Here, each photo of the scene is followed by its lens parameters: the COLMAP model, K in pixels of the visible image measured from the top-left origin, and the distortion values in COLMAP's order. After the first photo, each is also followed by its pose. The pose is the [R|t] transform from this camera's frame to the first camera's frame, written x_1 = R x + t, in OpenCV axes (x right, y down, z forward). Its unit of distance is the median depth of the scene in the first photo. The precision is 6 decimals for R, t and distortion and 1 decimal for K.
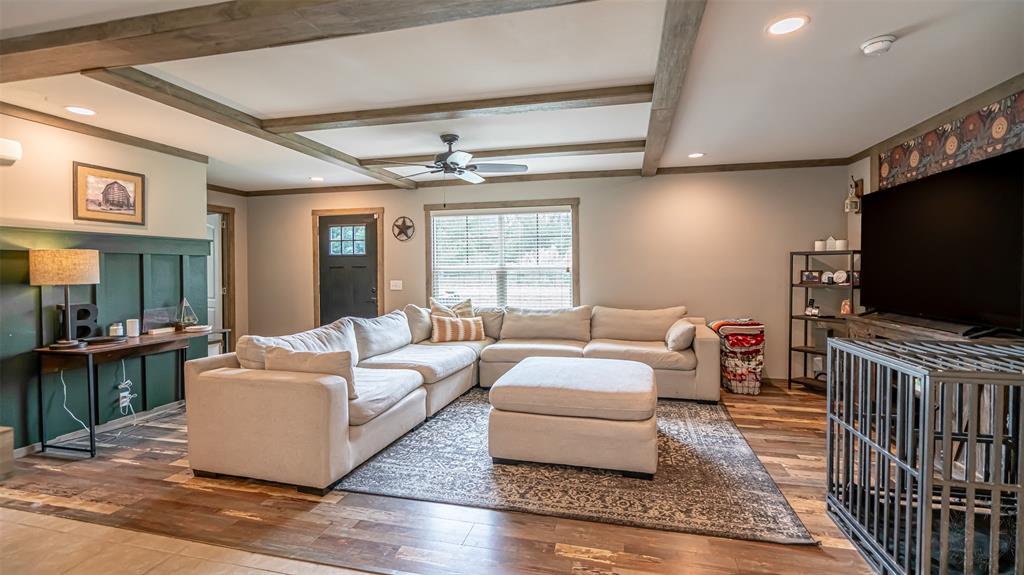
lens RADIAL K [[478.3, 0, 502.6], [0, 478.3, 274.4], [0, 0, 1]] dist [-0.005438, 0.003790]
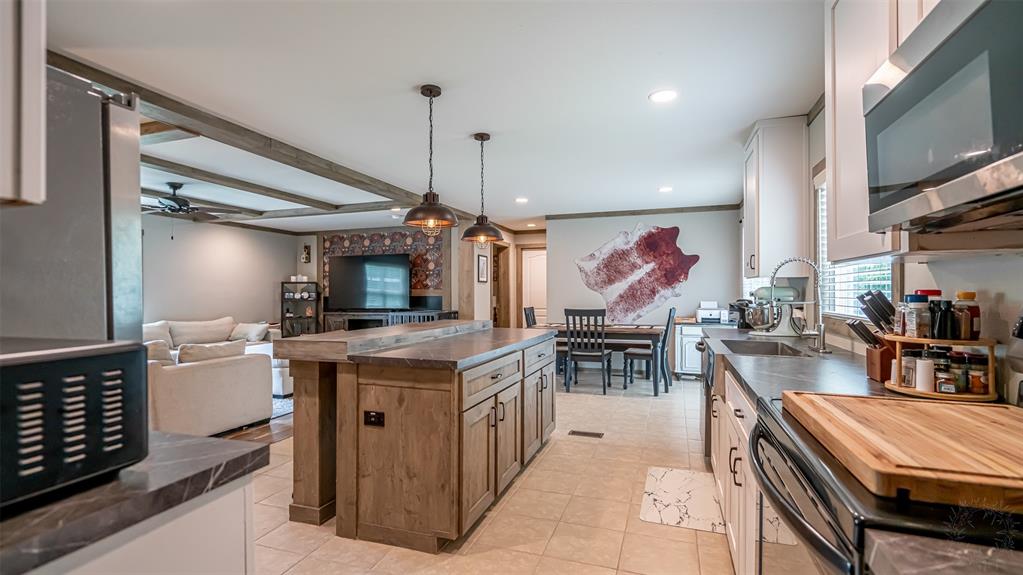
lens RADIAL K [[477.8, 0, 511.4], [0, 477.8, 289.5], [0, 0, 1]] dist [-0.005438, 0.003790]
pose [[0.079452, 0.011650, 0.996771, -1.294926], [0.023963, 0.999620, -0.013593, 0.030761], [-0.996551, 0.024965, 0.079143, 0.023907]]
